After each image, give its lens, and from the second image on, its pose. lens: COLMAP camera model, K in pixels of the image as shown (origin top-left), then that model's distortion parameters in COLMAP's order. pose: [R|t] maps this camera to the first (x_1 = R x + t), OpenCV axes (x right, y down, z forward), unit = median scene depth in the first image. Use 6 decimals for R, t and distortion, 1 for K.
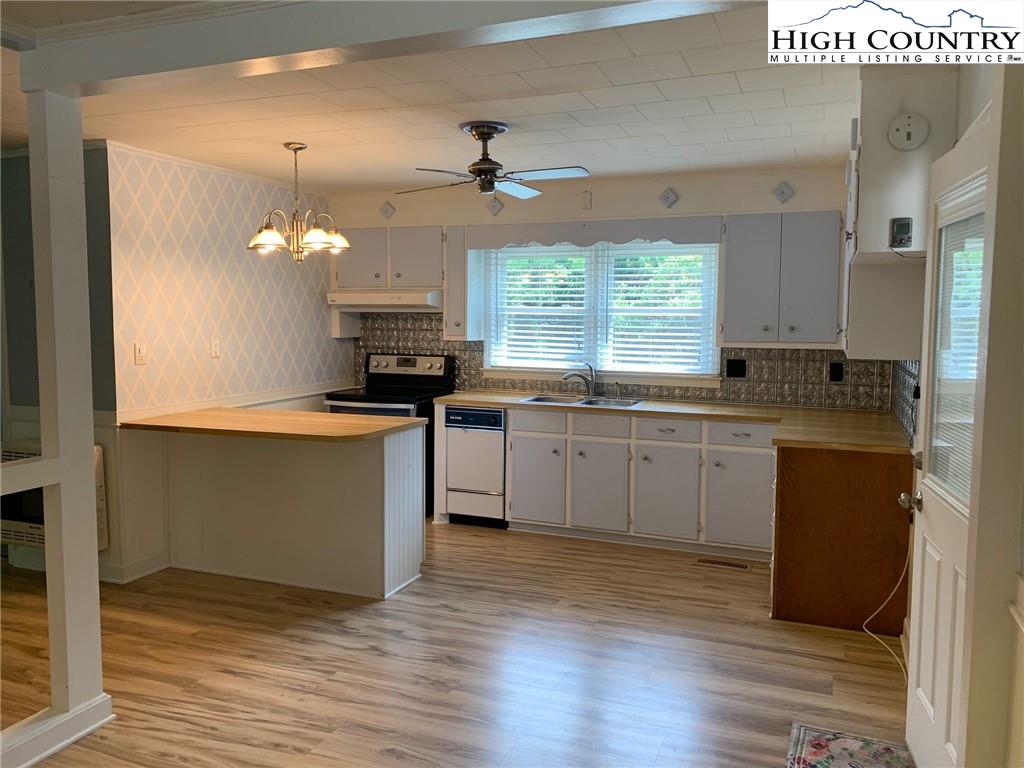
lens RADIAL K [[784.2, 0, 516.0], [0, 784.2, 380.4], [0, 0, 1]] dist [0.051263, -0.061982]
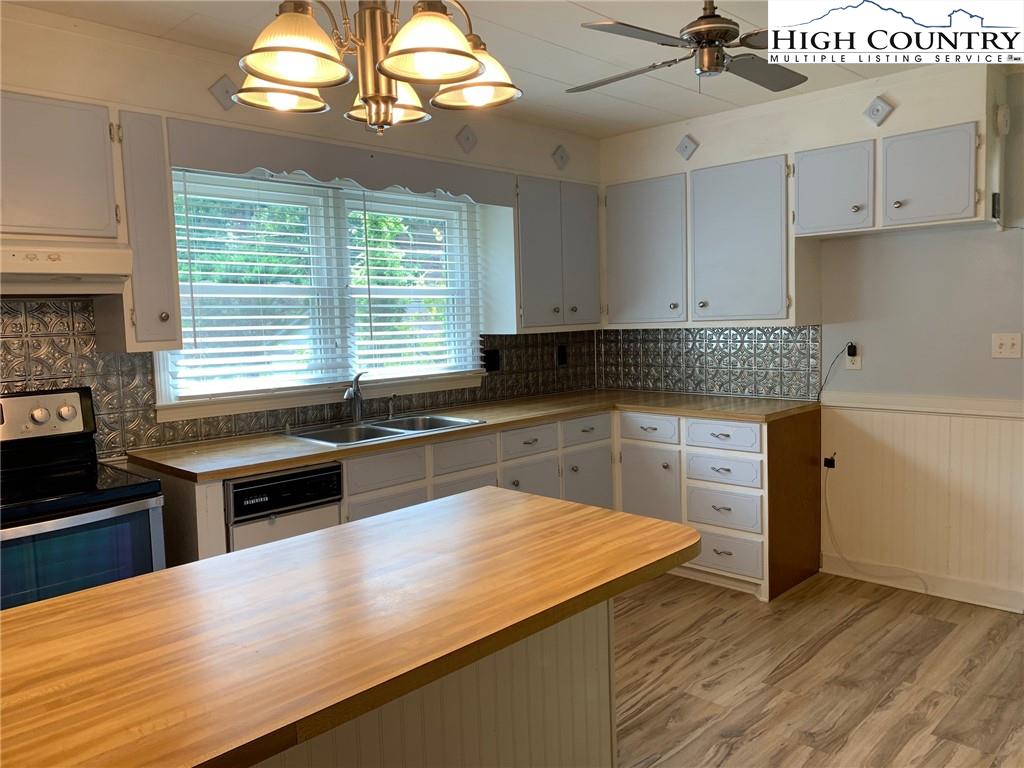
lens RADIAL K [[784.2, 0, 514.5], [0, 784.2, 379.2], [0, 0, 1]] dist [0.051263, -0.061982]
pose [[0.381621, -0.094309, 0.919495, -0.502003], [0.108727, 0.992455, 0.056667, -0.041999], [-0.917902, 0.078349, 0.388996, 0.685466]]
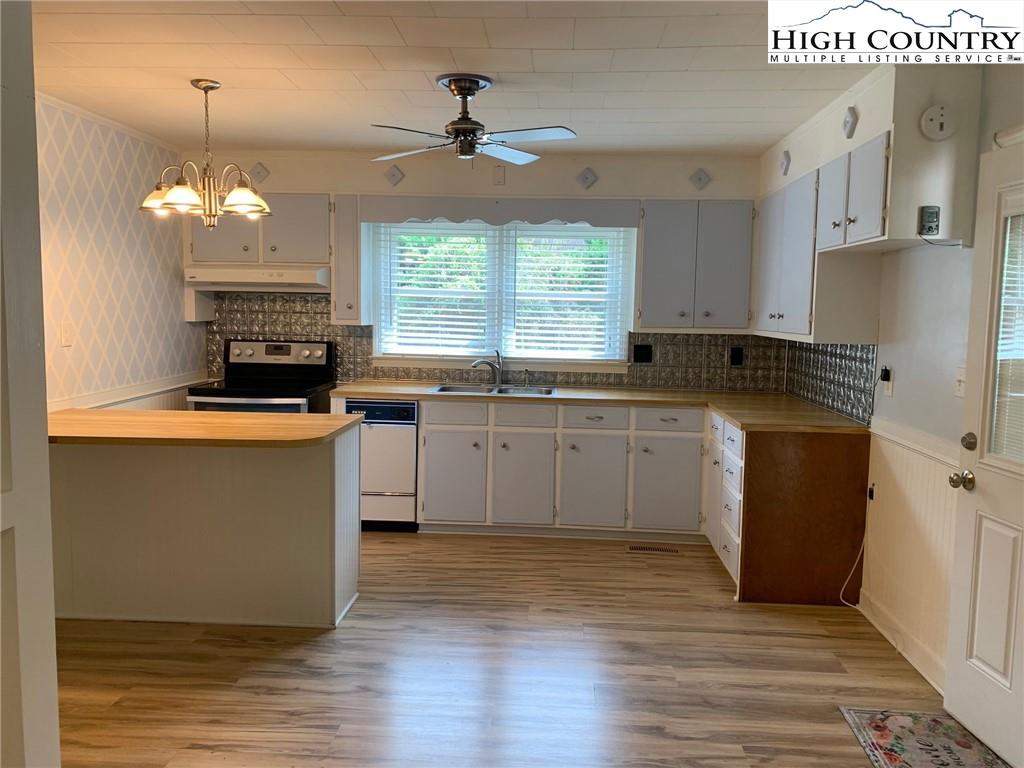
lens RADIAL K [[784.2, 0, 513.3], [0, 784.2, 378.7], [0, 0, 1]] dist [0.051263, -0.061982]
pose [[0.950064, -0.019279, 0.311459, -0.198637], [0.014285, 0.999730, 0.018307, -0.004228], [-0.311728, -0.012944, 0.950083, 0.104920]]
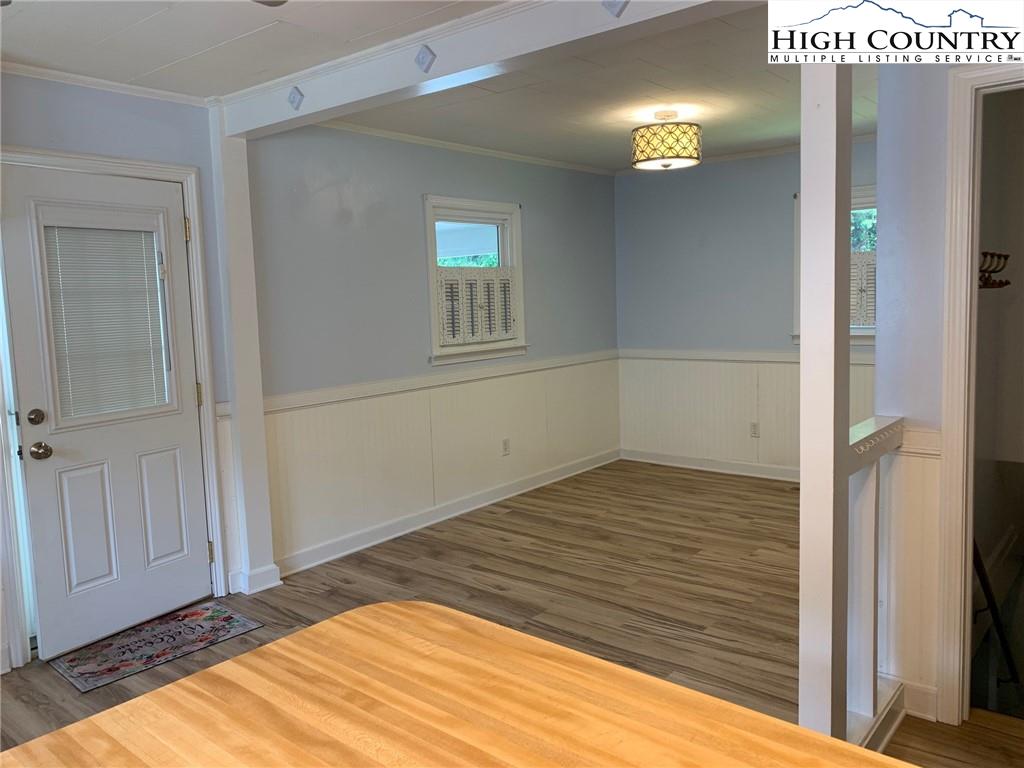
lens RADIAL K [[784.2, 0, 512.6], [0, 784.2, 380.7], [0, 0, 1]] dist [0.051263, -0.061982]
pose [[-0.950870, -0.008418, 0.309476, -0.280774], [0.053260, 0.980279, 0.190308, -0.072669], [-0.304975, 0.197440, -0.931669, 0.981263]]
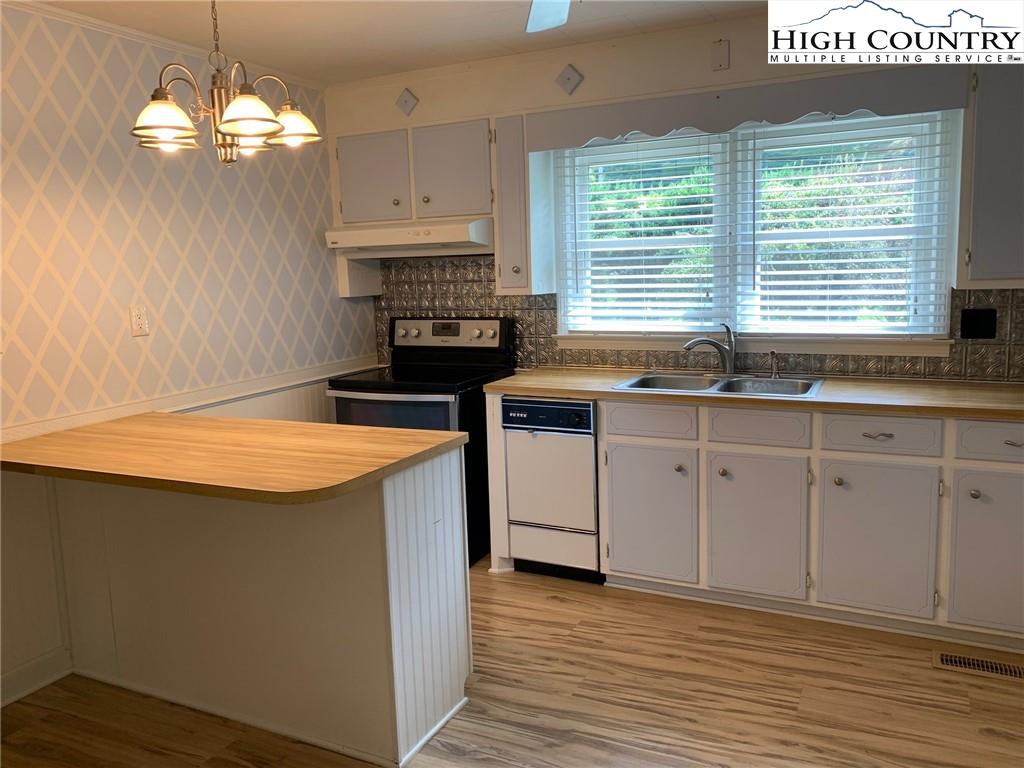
lens RADIAL K [[784.2, 0, 515.8], [0, 784.2, 376.5], [0, 0, 1]] dist [0.051263, -0.061982]
pose [[0.995911, -0.027778, -0.085966, -0.023867], [0.032449, 0.998044, 0.053430, -0.019732], [0.084314, -0.056001, 0.994864, 0.380818]]
